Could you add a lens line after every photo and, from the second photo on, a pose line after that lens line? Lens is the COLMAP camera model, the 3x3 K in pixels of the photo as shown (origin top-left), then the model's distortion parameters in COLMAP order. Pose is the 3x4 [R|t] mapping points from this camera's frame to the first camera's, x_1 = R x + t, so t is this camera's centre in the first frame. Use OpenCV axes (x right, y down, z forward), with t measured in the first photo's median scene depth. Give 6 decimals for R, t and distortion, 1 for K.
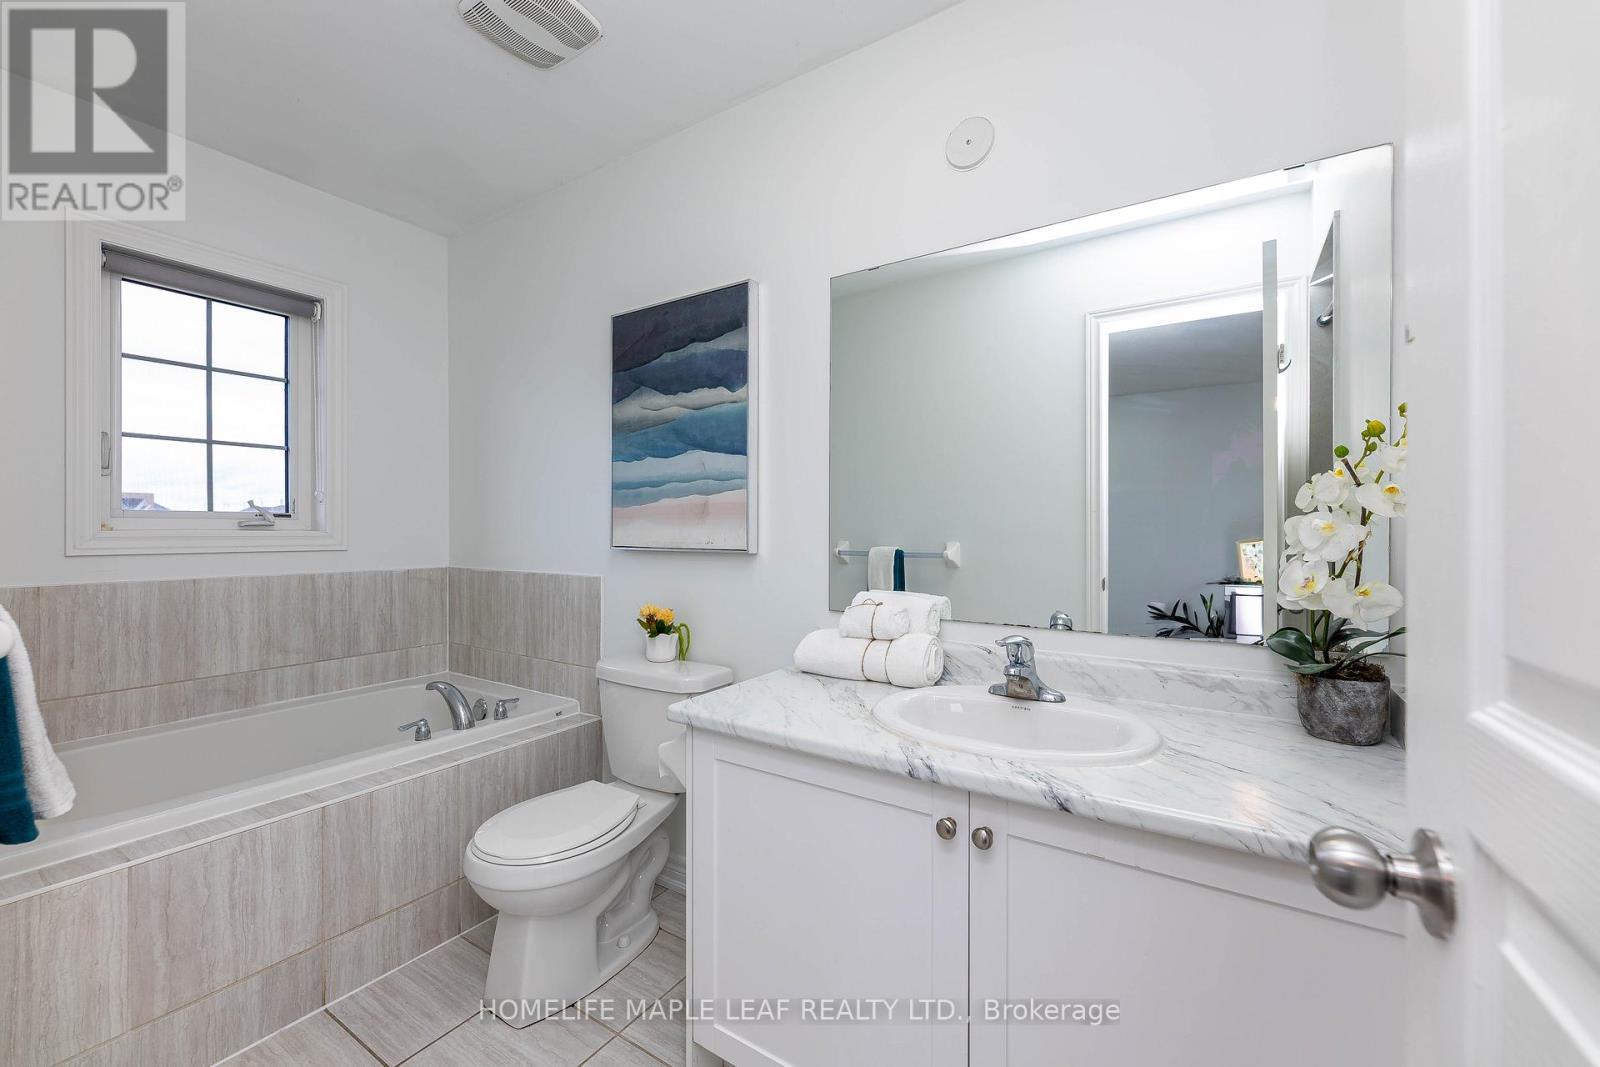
lens RADIAL K [[637.0, 0, 800.0], [0, 637.0, 533.5], [0, 0, 1]] dist [-0.000570, -0.000176]
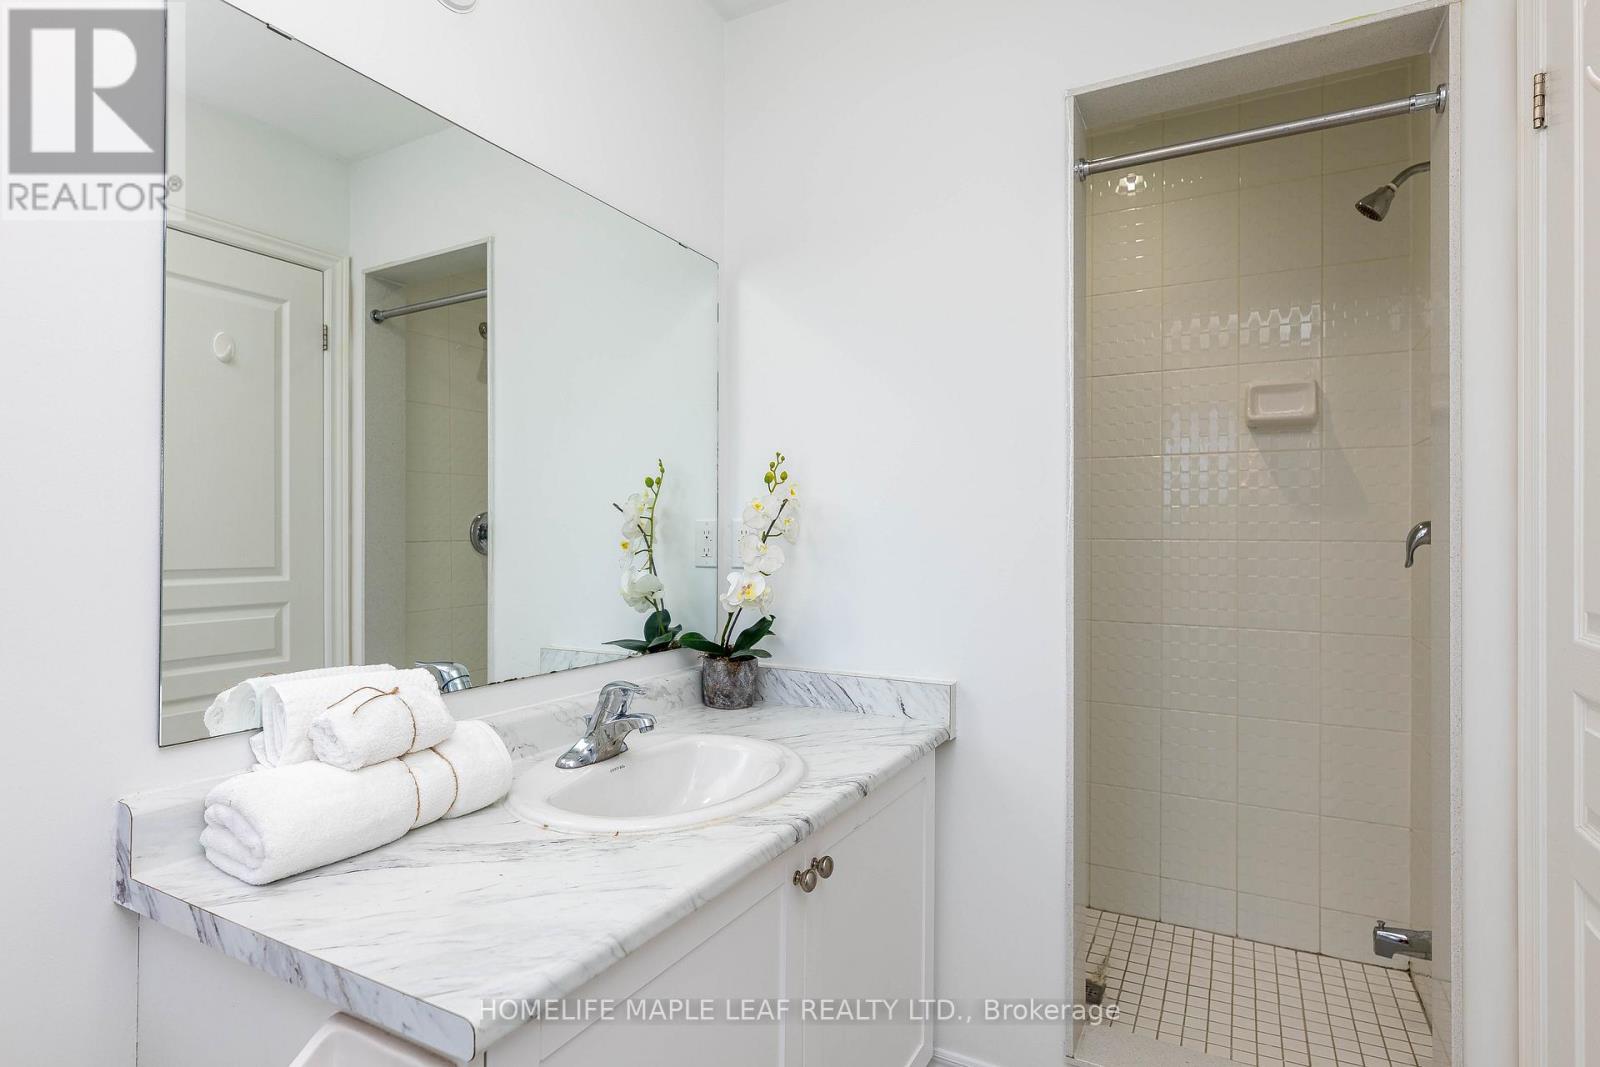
lens RADIAL K [[821.3, 0, 800.0], [0, 821.3, 533.5], [0, 0, 1]] dist [-0.000162, -0.000093]
pose [[-0.081956, 0.002933, 0.996632, -0.825496], [0.002066, 0.999994, -0.002773, -0.030127], [-0.996634, 0.001831, -0.081962, 0.958601]]
